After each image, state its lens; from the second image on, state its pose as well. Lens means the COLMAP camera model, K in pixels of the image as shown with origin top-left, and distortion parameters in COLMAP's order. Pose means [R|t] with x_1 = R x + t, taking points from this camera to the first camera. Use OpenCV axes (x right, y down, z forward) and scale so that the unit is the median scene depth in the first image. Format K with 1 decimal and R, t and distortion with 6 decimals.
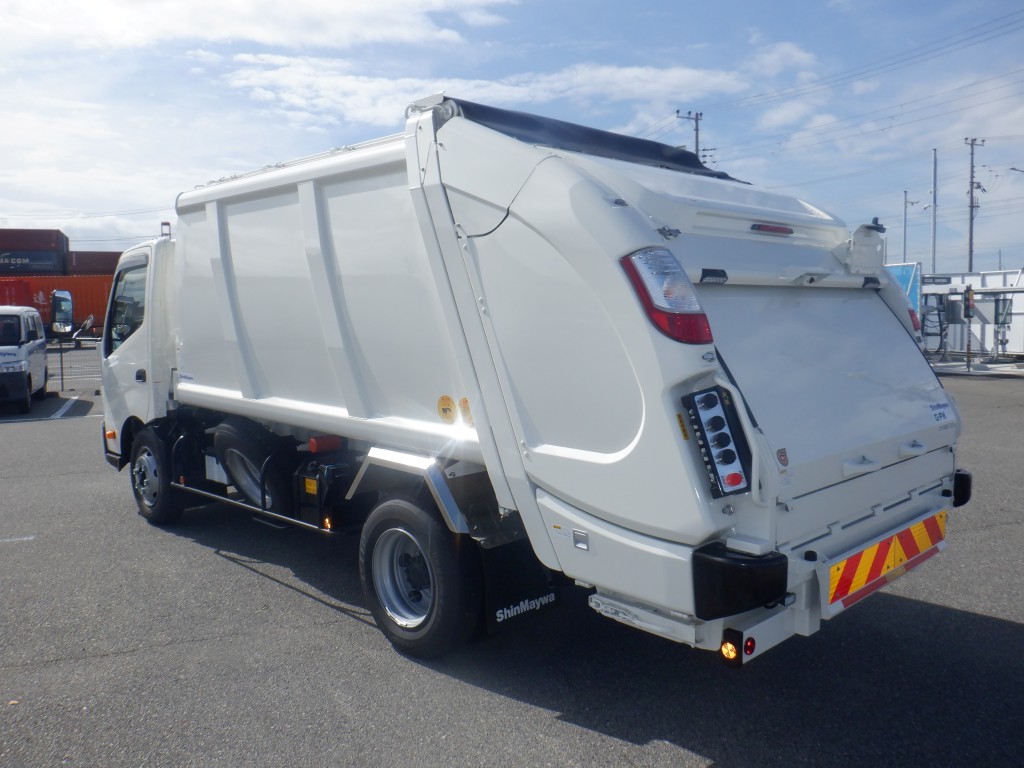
lens RADIAL K [[821.0, 0, 512.0], [0, 821.0, 378.2], [0, 0, 1]] dist [-0.020792, -0.011297]
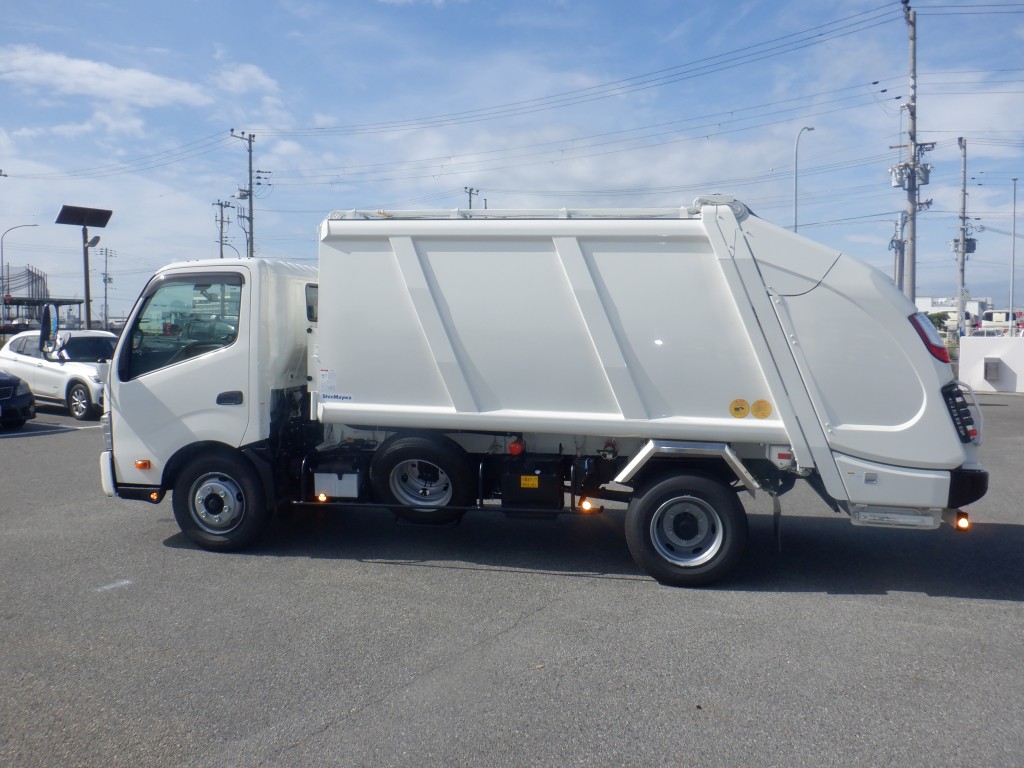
lens RADIAL K [[821.0, 0, 504.8], [0, 821.0, 373.9], [0, 0, 1]] dist [-0.020792, -0.011297]
pose [[0.820438, -0.010833, 0.571634, -1.169422], [0.026699, 0.999456, -0.019380, -0.006053], [-0.571112, 0.031162, 0.820280, 0.022265]]
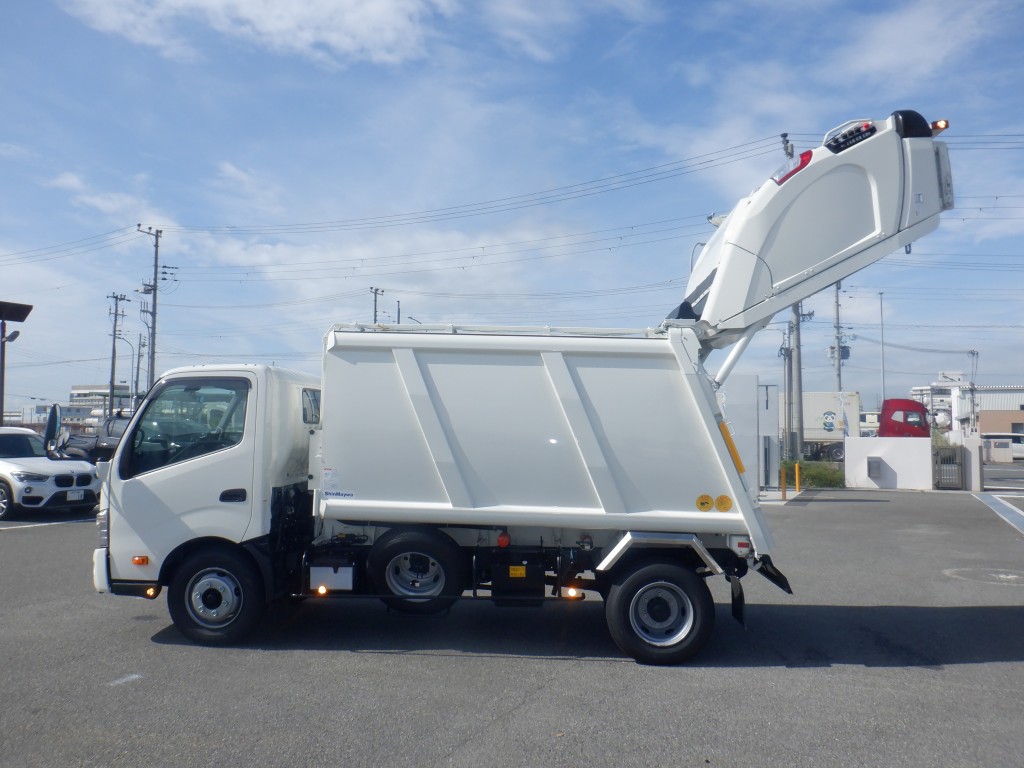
lens RADIAL K [[821.0, 0, 503.7], [0, 821.0, 377.9], [0, 0, 1]] dist [-0.020792, -0.011297]
pose [[0.741825, 0.065215, 0.667415, -1.414845], [0.029748, 0.991080, -0.129906, -0.009238], [-0.669934, 0.116222, 0.733268, 0.001778]]
